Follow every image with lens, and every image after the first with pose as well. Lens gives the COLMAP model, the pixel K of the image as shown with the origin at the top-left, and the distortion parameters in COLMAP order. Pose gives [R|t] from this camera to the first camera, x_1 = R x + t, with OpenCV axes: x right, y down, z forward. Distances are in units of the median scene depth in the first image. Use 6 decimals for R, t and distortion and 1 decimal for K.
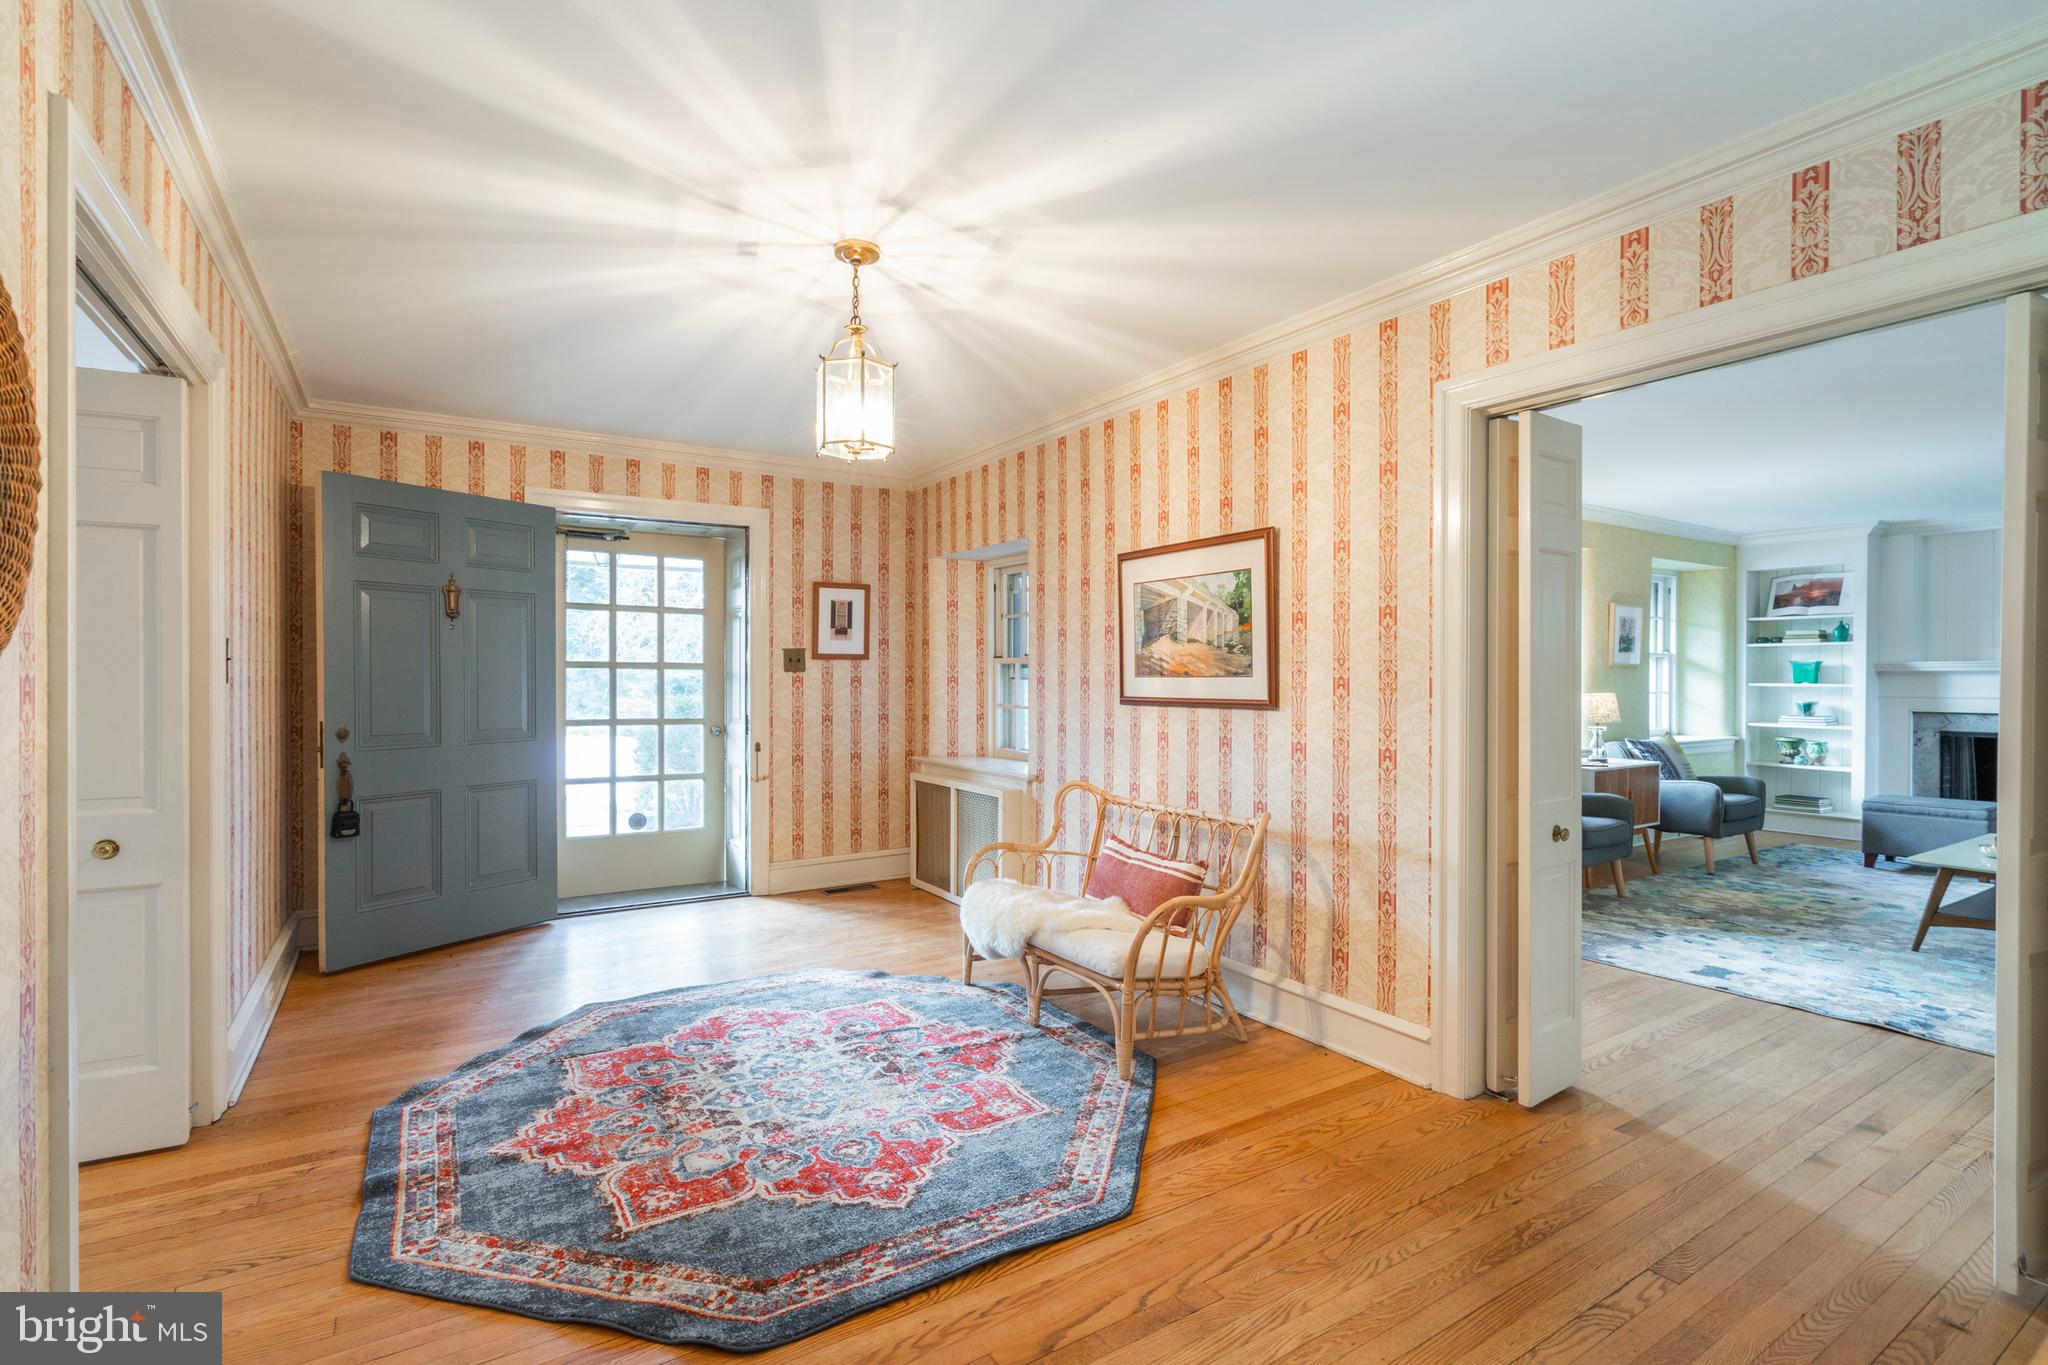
lens RADIAL K [[936.6, 0, 1014.5], [0, 936.6, 681.7], [0, 0, 1]] dist [-0.001396, 0.002683]
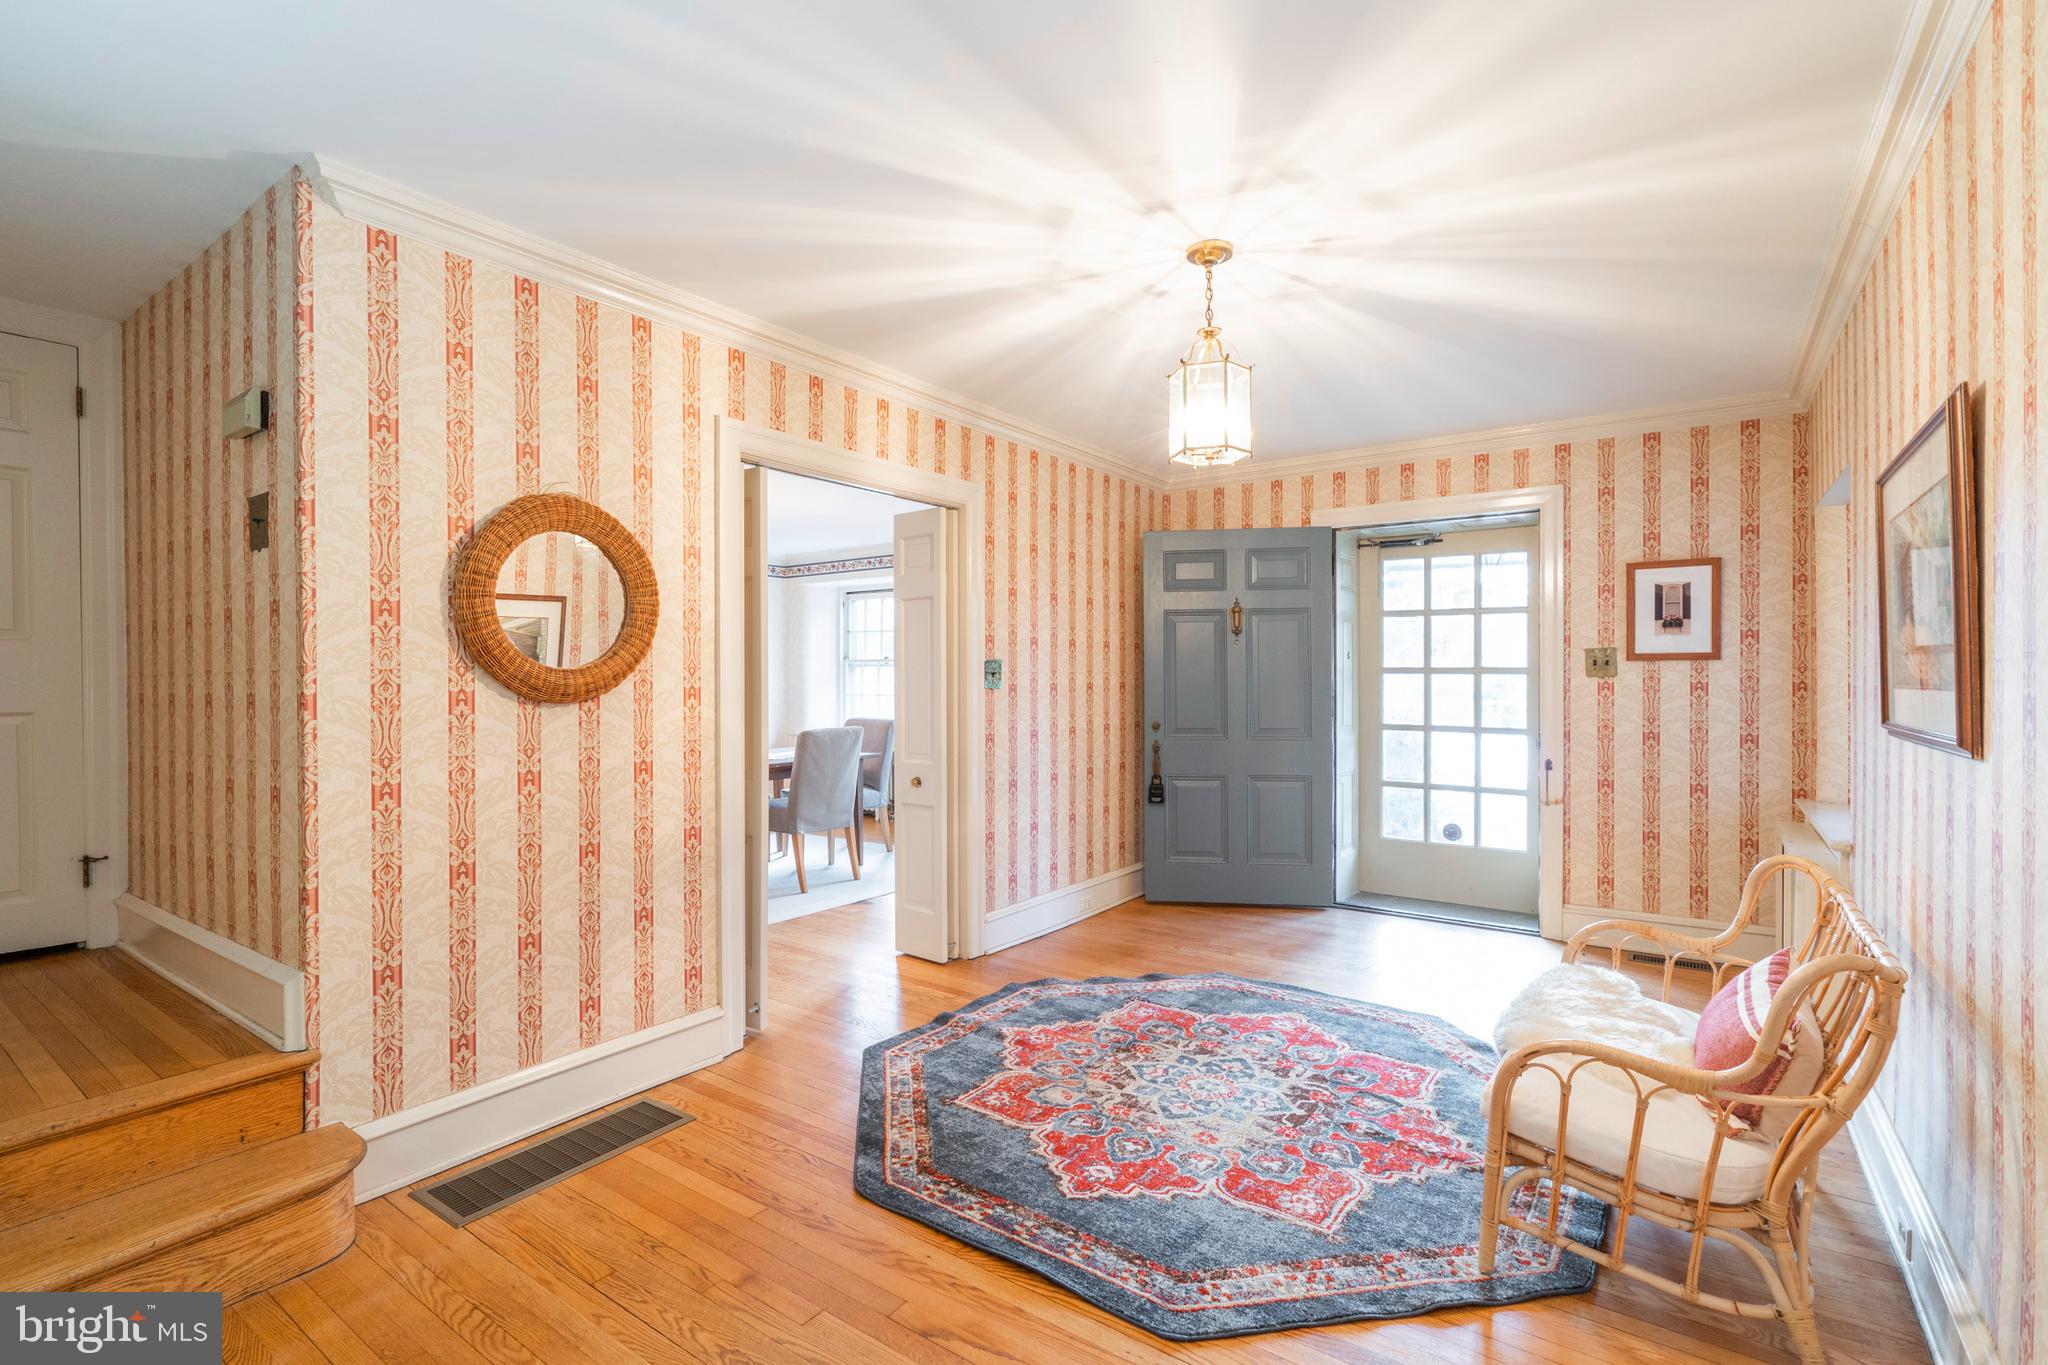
lens RADIAL K [[936.6, 0, 1002.8], [0, 936.6, 681.8], [0, 0, 1]] dist [-0.001396, 0.002683]
pose [[0.379695, 0.001080, -0.925111, 0.533015], [-0.002658, 0.999996, 0.000077, -0.008118], [0.925108, 0.002430, 0.379696, 0.349859]]
